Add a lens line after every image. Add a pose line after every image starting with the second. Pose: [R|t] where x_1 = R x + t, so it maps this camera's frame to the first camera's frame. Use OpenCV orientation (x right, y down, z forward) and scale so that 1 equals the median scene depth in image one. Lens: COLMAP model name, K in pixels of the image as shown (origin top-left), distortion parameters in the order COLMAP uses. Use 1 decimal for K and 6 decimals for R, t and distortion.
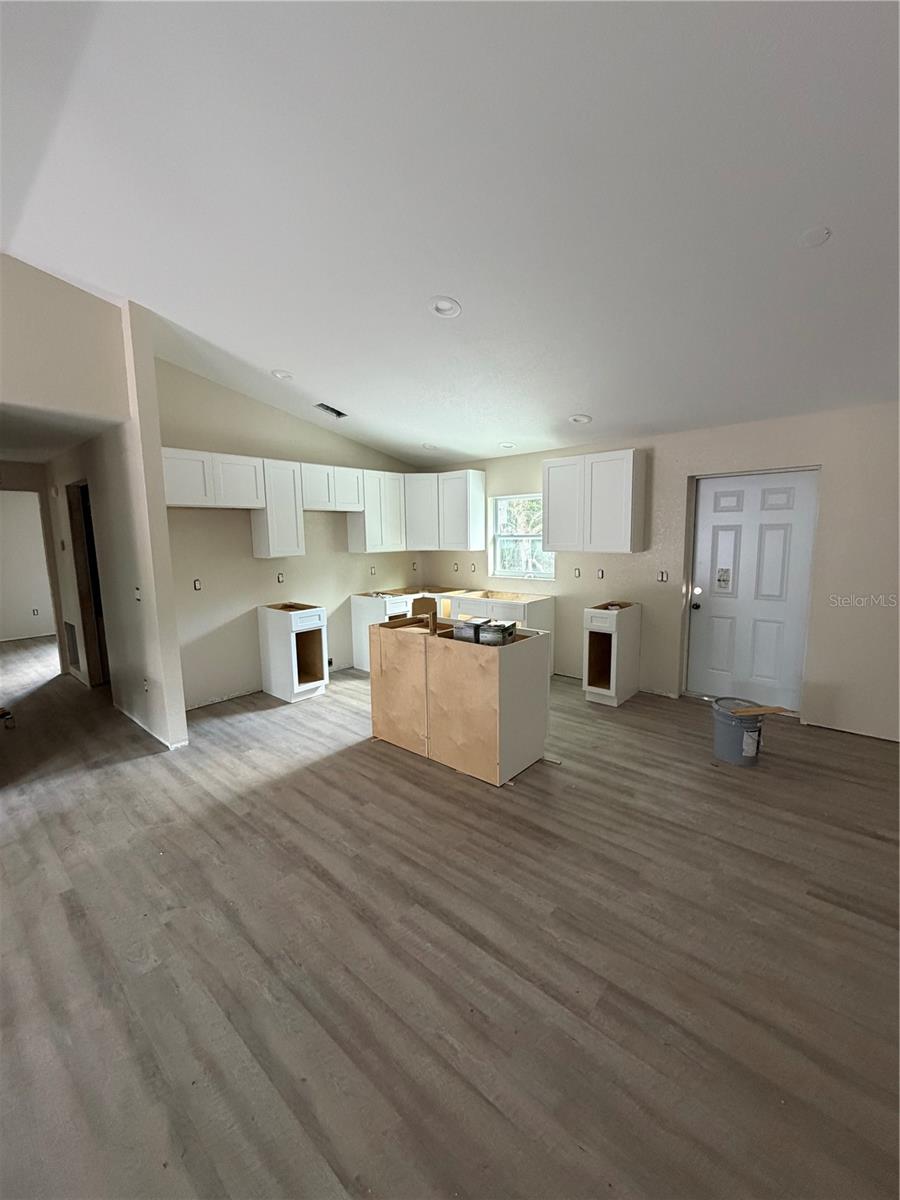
lens RADIAL K [[482.7, 0, 450.8], [0, 482.7, 603.2], [0, 0, 1]] dist [-0.002686, 0.000157]
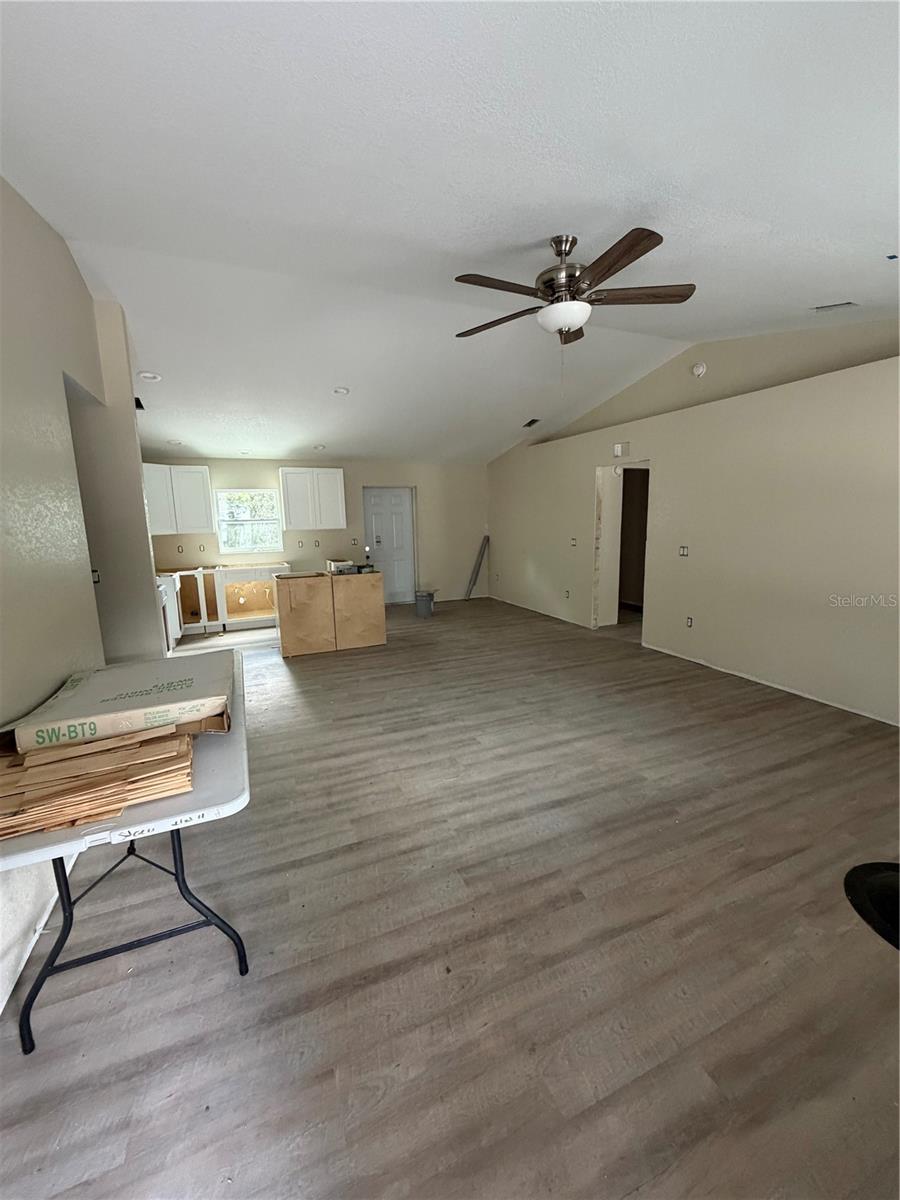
lens RADIAL K [[482.7, 0, 452.1], [0, 482.7, 595.7], [0, 0, 1]] dist [-0.002686, 0.000157]
pose [[0.430855, -0.144585, 0.890763, -1.797826], [0.140292, 0.985812, 0.092155, 0.048352], [-0.891449, 0.085261, 0.445027, -0.165719]]
